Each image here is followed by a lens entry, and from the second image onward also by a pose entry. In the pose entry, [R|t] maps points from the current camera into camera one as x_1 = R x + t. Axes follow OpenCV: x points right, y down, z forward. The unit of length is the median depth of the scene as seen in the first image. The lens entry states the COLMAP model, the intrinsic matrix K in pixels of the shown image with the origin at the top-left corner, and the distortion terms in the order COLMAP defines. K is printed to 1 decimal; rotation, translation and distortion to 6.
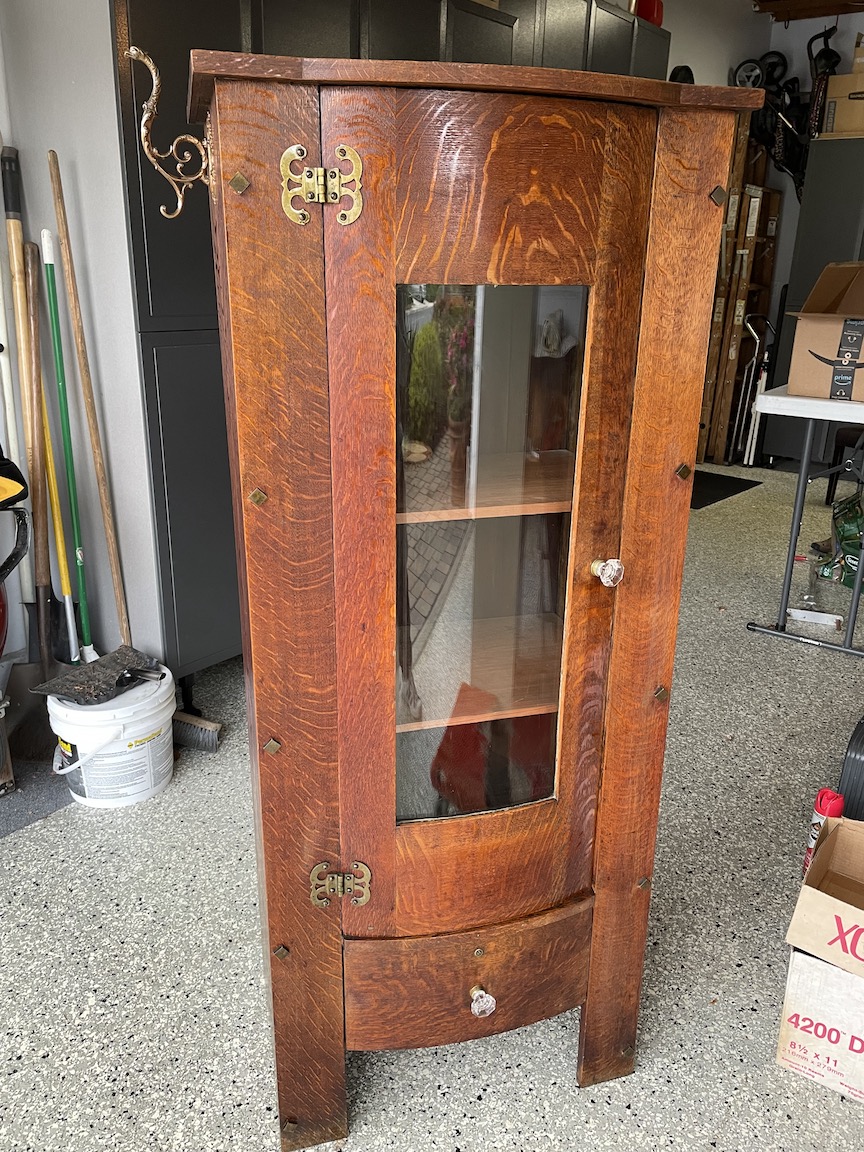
lens RADIAL K [[877.8, 0, 432.0], [0, 877.8, 577.5], [0, 0, 1]] dist [0.077733, -0.107418]
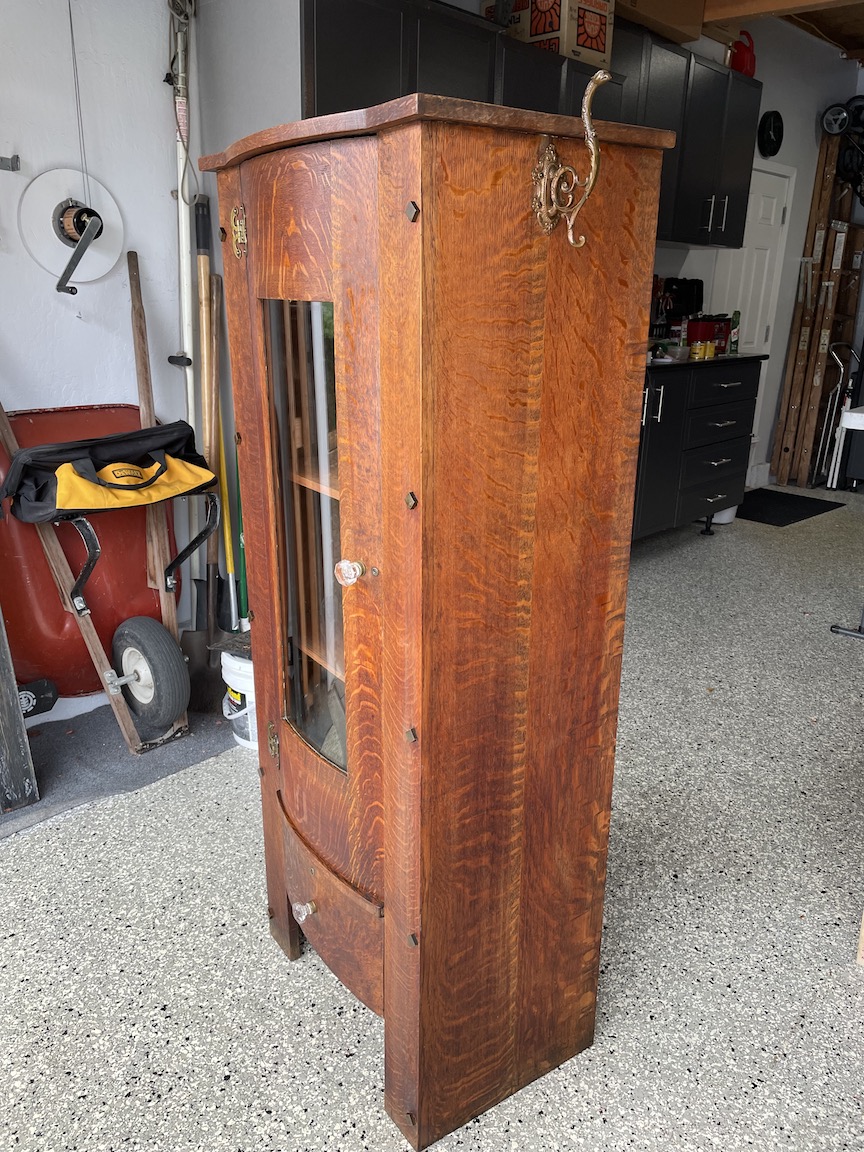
lens RADIAL K [[877.8, 0, 438.2], [0, 877.8, 572.4], [0, 0, 1]] dist [0.077733, -0.107418]
pose [[0.997142, 0.024966, -0.071311, -0.056521], [-0.027650, 0.998937, -0.036892, 0.054663], [0.070314, 0.038758, 0.996772, -0.139864]]
